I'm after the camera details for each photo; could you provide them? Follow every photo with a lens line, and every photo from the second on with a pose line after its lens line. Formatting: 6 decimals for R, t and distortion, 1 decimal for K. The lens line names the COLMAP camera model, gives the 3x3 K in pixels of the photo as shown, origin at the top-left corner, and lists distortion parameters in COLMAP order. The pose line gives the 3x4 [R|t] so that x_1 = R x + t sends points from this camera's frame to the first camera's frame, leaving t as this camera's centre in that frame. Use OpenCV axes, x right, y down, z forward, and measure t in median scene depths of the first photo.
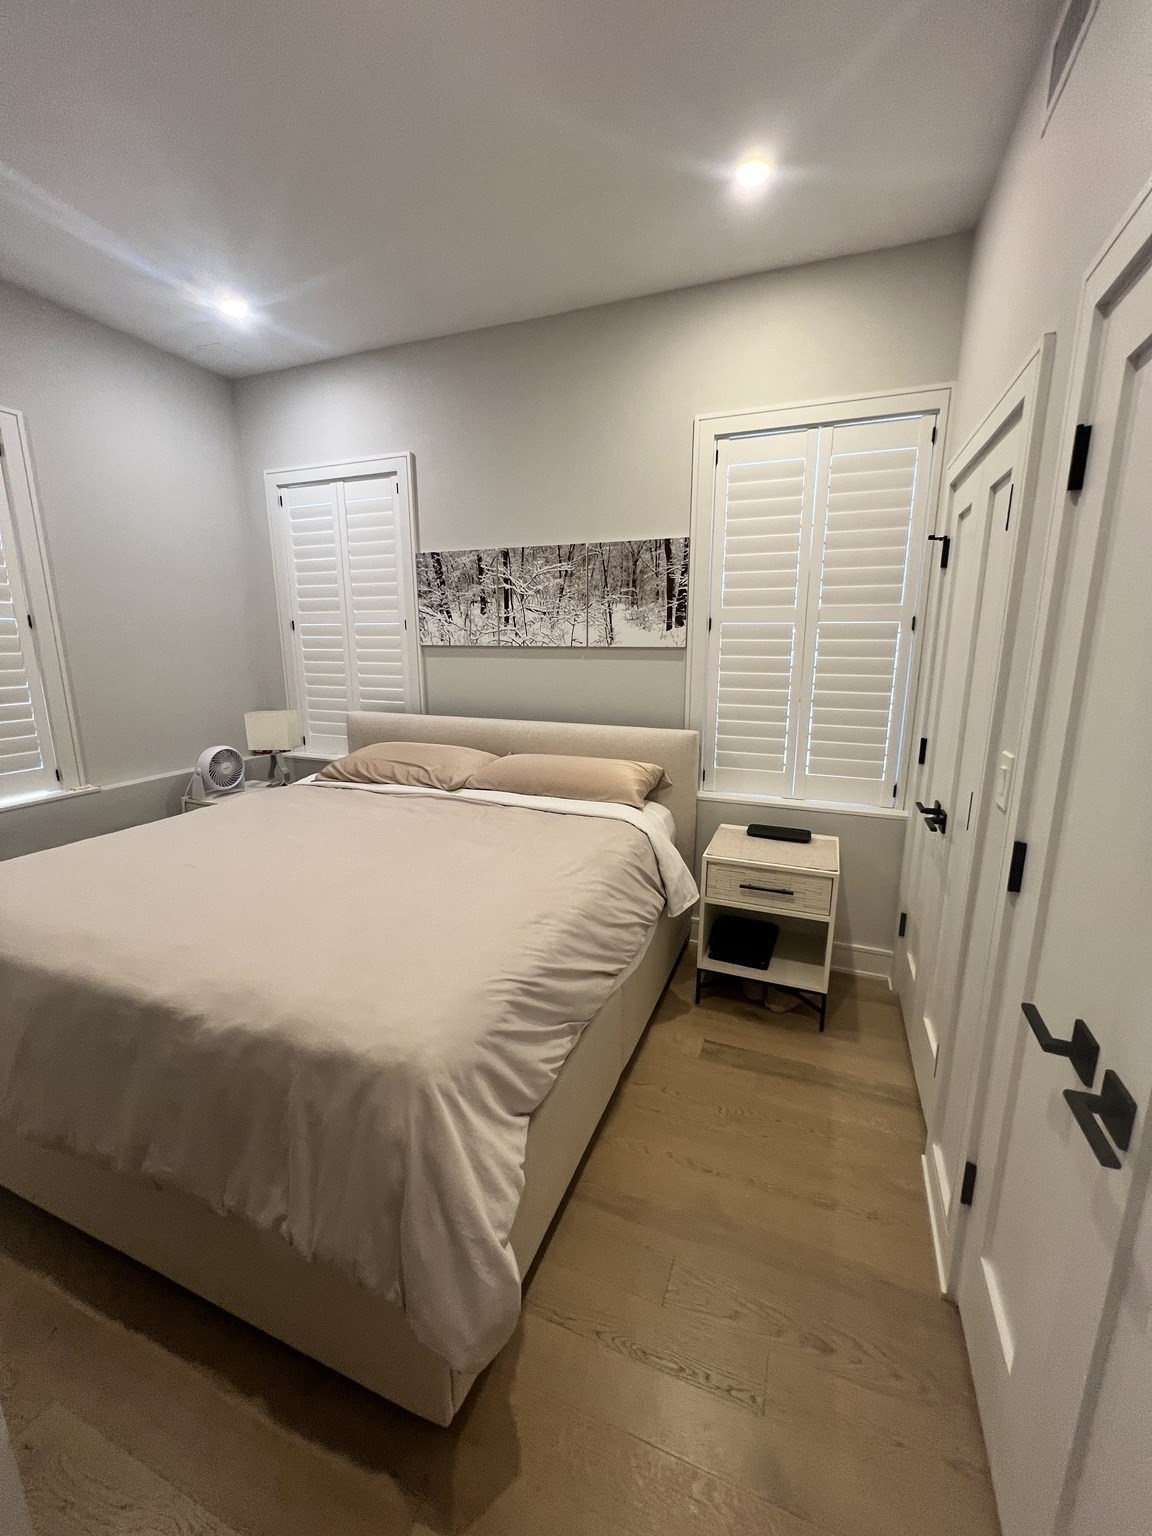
lens RADIAL K [[613.2, 0, 576.0], [0, 613.2, 768.0], [0, 0, 1]] dist [-0.002192, -0.000028]
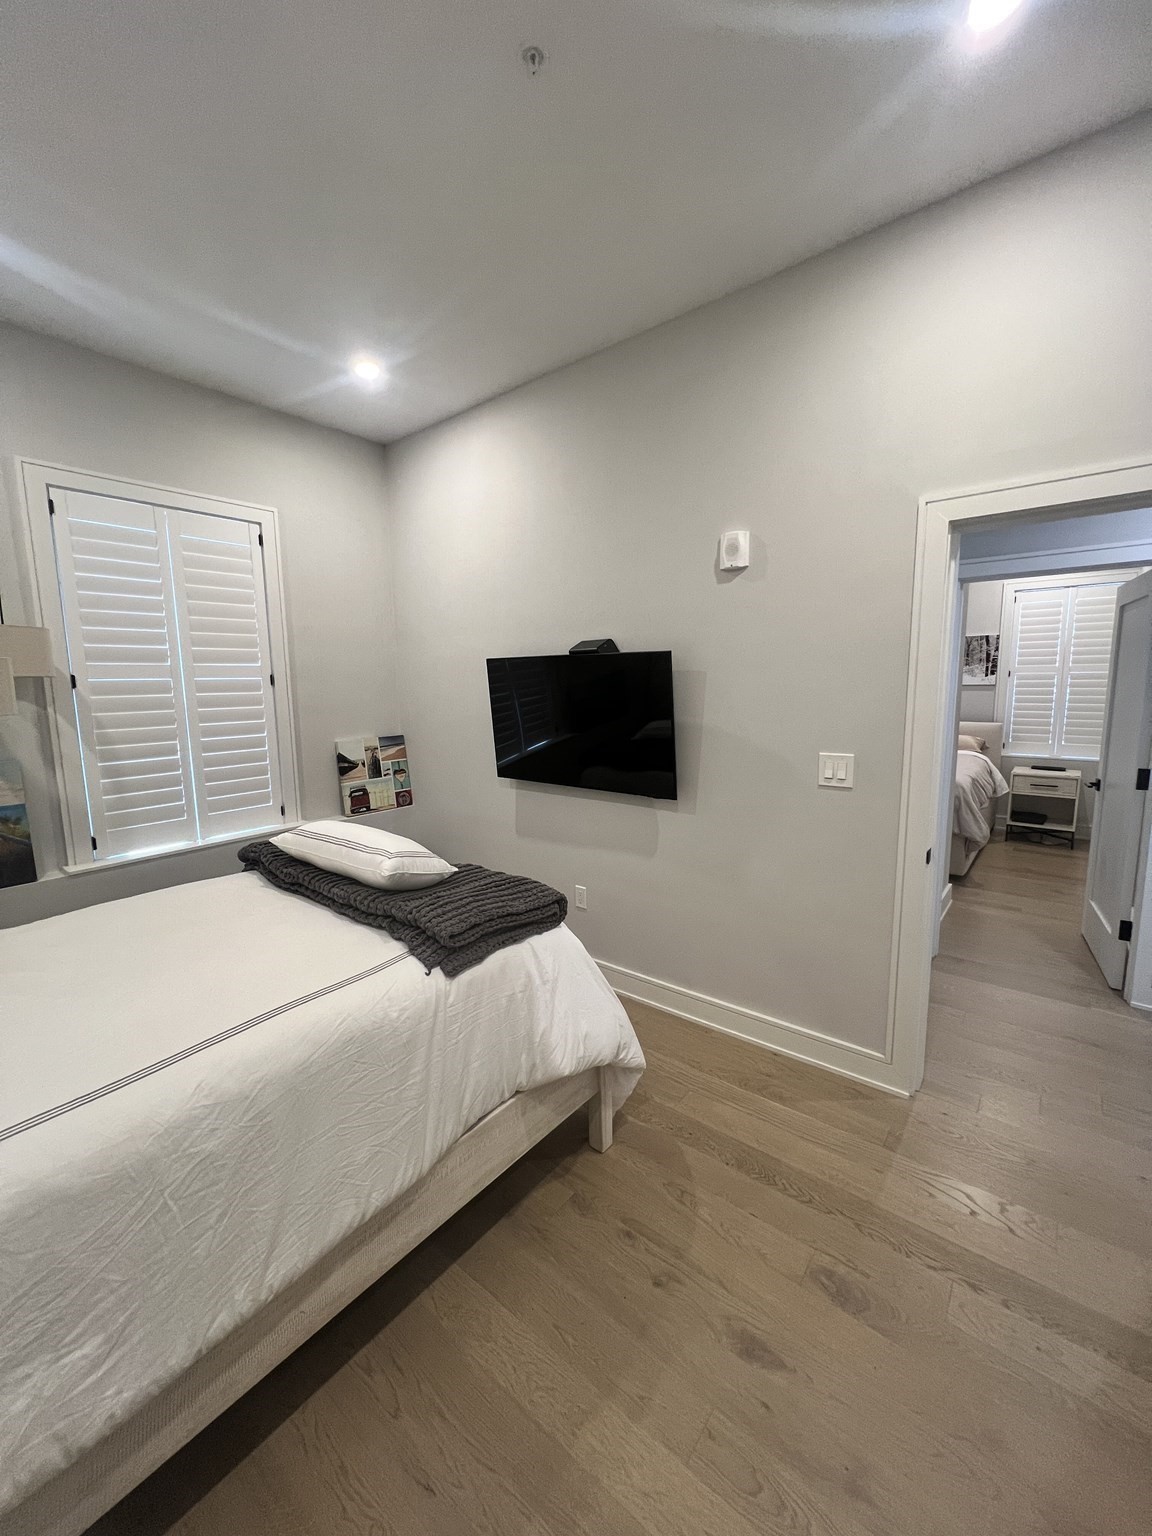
lens RADIAL K [[621.1, 0, 571.9], [0, 621.1, 769.1], [0, 0, 1]] dist [-0.001828, -0.000086]
pose [[0.956334, 0.026161, -0.291101, -0.593601], [-0.044479, 0.997412, -0.056486, 0.283479], [0.288870, 0.066968, 0.955023, -1.464485]]
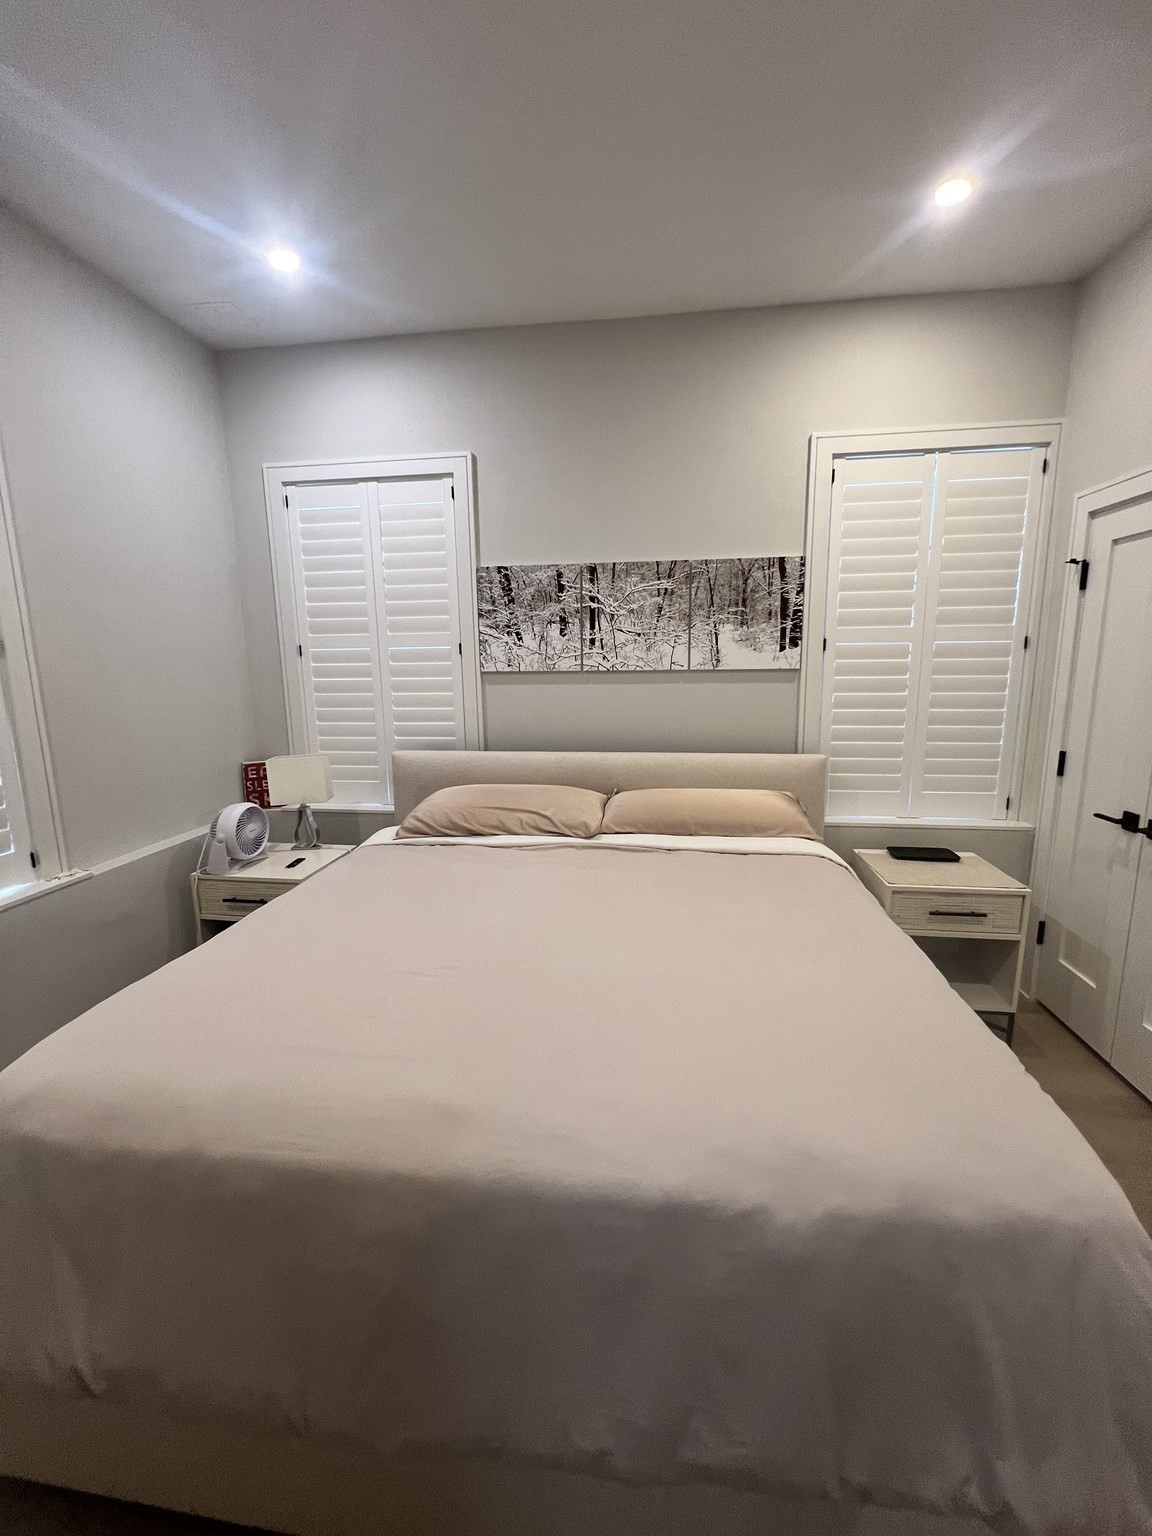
lens RADIAL K [[615.9, 0, 578.4], [0, 615.9, 768.4], [0, 0, 1]] dist [-0.003785, 0.000881]
pose [[0.969796, -0.054747, 0.237694, -0.397517], [0.063786, 0.997497, -0.030498, -0.033137], [-0.235430, 0.044739, 0.970861, 0.148330]]
